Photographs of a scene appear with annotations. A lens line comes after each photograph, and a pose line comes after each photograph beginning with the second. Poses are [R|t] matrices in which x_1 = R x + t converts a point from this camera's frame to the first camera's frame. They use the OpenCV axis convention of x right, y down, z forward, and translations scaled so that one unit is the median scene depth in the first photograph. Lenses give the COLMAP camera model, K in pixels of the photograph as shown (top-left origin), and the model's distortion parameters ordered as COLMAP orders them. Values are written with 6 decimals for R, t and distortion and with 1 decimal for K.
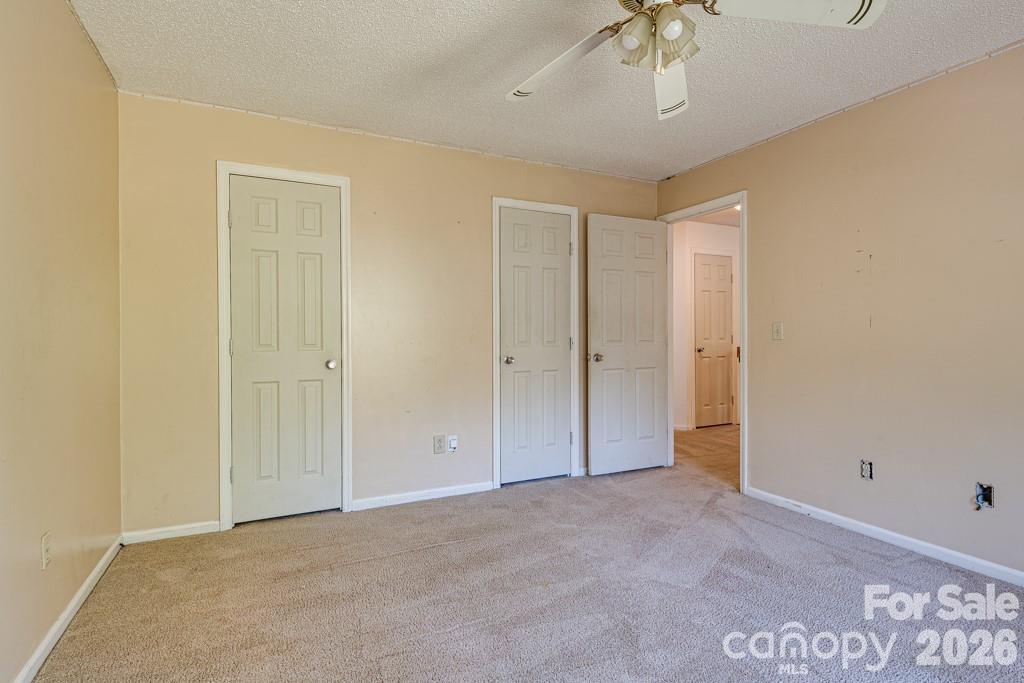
lens RADIAL K [[514.1, 0, 517.4], [0, 514.1, 337.5], [0, 0, 1]] dist [0.021801, -0.011356]
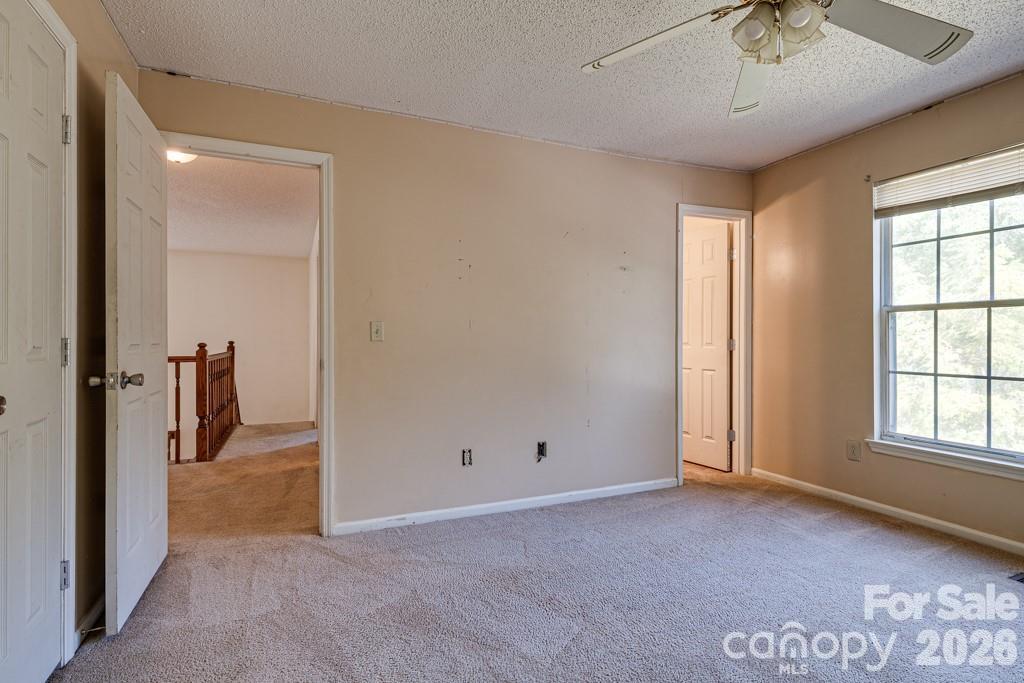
lens RADIAL K [[514.1, 0, 517.4], [0, 514.1, 337.5], [0, 0, 1]] dist [0.021801, -0.011356]
pose [[0.054040, -0.001253, 0.998538, -0.368667], [-0.000091, 0.999999, 0.001260, -0.003488], [-0.998539, -0.000159, 0.054040, 0.727118]]
